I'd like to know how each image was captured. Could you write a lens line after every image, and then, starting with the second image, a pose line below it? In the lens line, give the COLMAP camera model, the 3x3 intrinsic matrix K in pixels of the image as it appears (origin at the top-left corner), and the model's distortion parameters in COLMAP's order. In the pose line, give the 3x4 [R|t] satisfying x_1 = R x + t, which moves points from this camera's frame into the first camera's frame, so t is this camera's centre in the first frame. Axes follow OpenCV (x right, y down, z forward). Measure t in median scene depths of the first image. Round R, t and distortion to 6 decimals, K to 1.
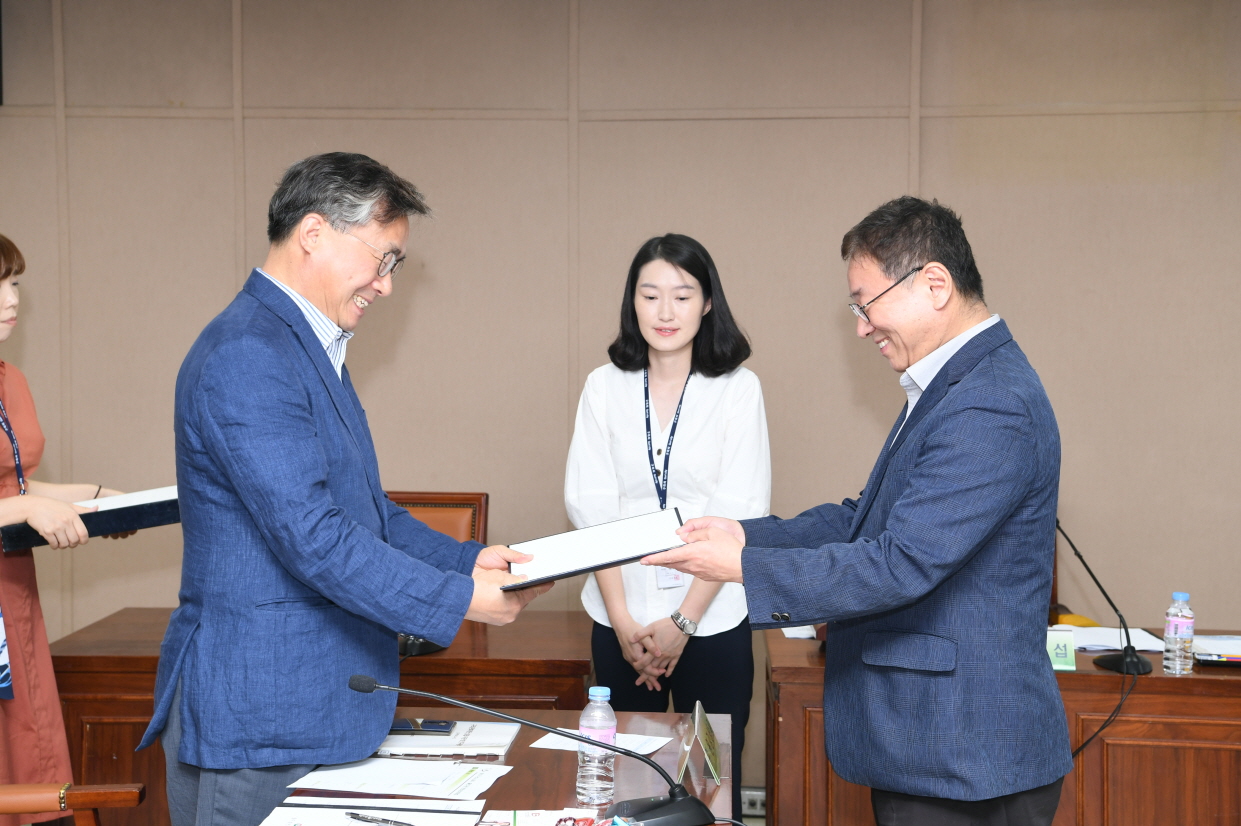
lens RADIAL K [[1788.7, 0, 620.5], [0, 1788.7, 413.0], [0, 0, 1]] dist [0.026912, 0.061416]
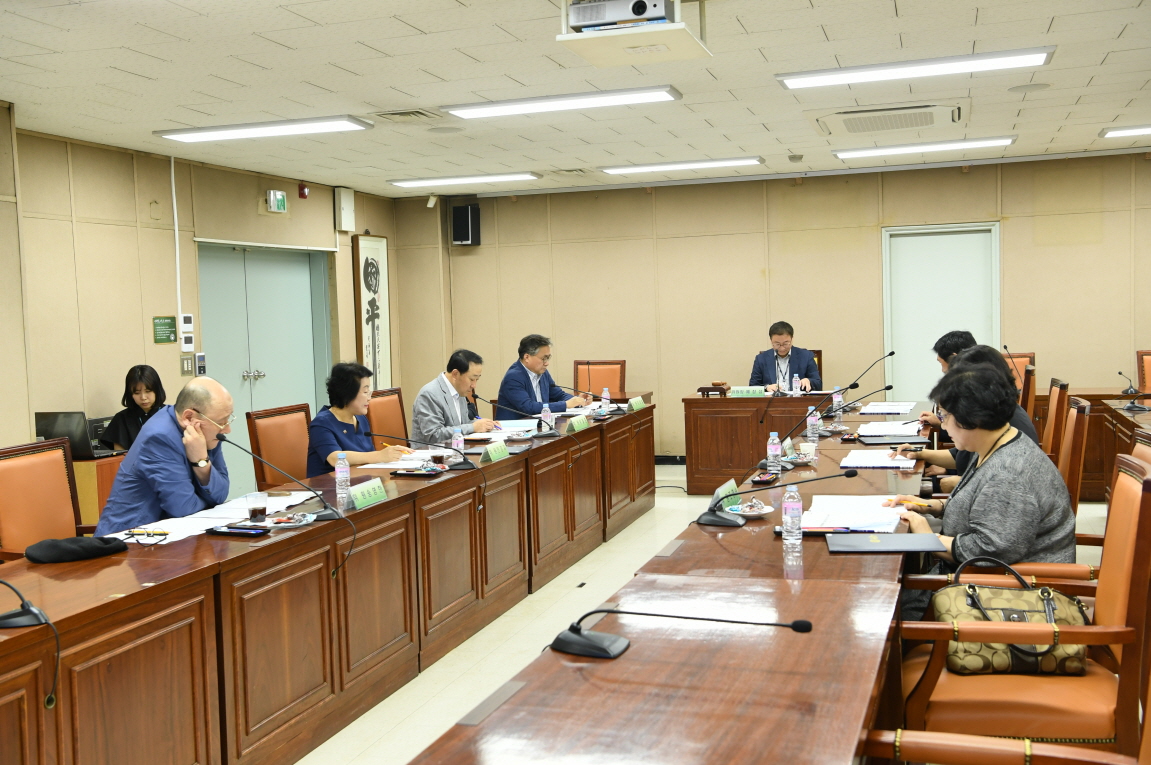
lens RADIAL K [[1188.1, 0, 575.5], [0, 1188.1, 382.5], [0, 0, 1]] dist [0.037180, 0.013213]
pose [[0.970650, -0.026567, -0.239024, 0.319107], [0.031955, 0.999314, 0.018695, 0.038893], [0.238363, -0.025784, 0.970834, -1.005665]]
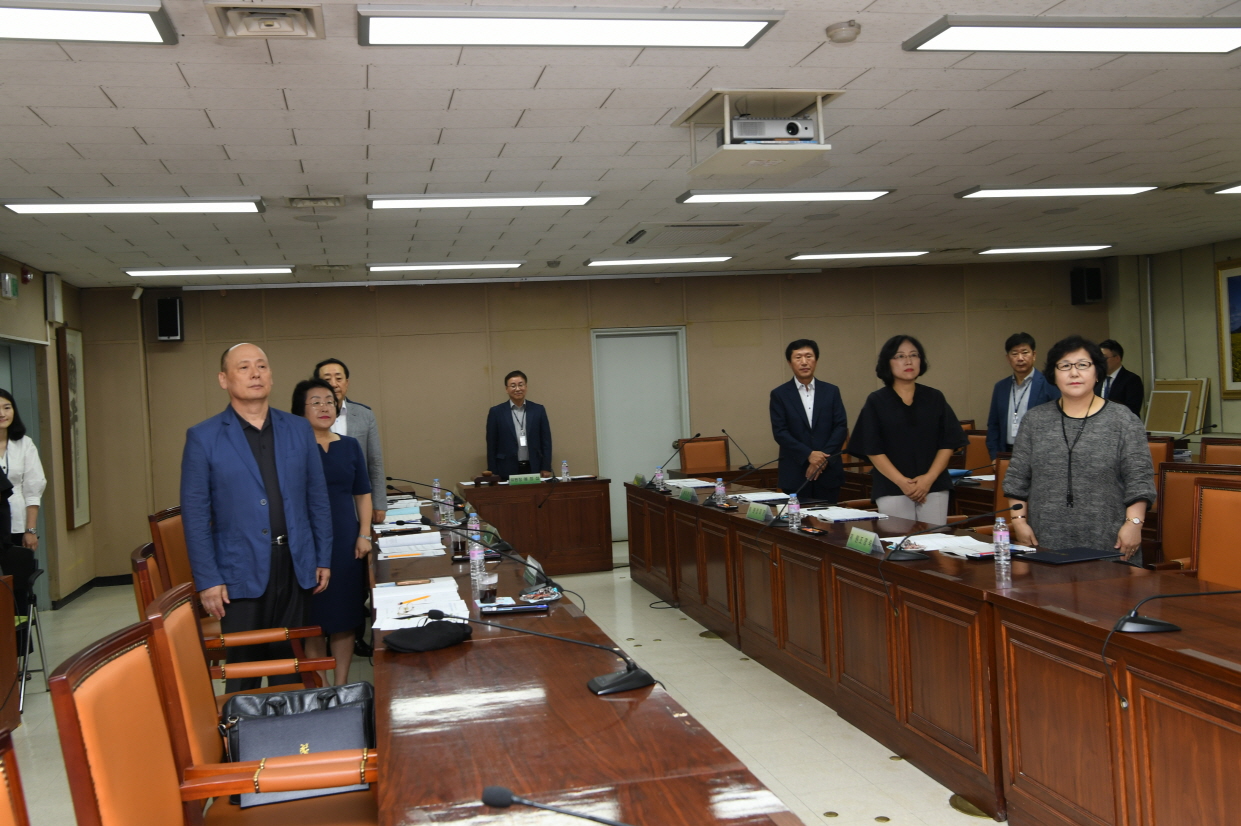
lens RADIAL K [[1171.4, 0, 620.5], [0, 1171.4, 413.0], [0, 0, 1]] dist [0.002510, 0.027842]
pose [[0.958618, -0.061319, 0.278015, -0.196198], [0.069577, 0.997378, -0.019923, 0.037221], [-0.276064, 0.038442, 0.960370, -1.052818]]
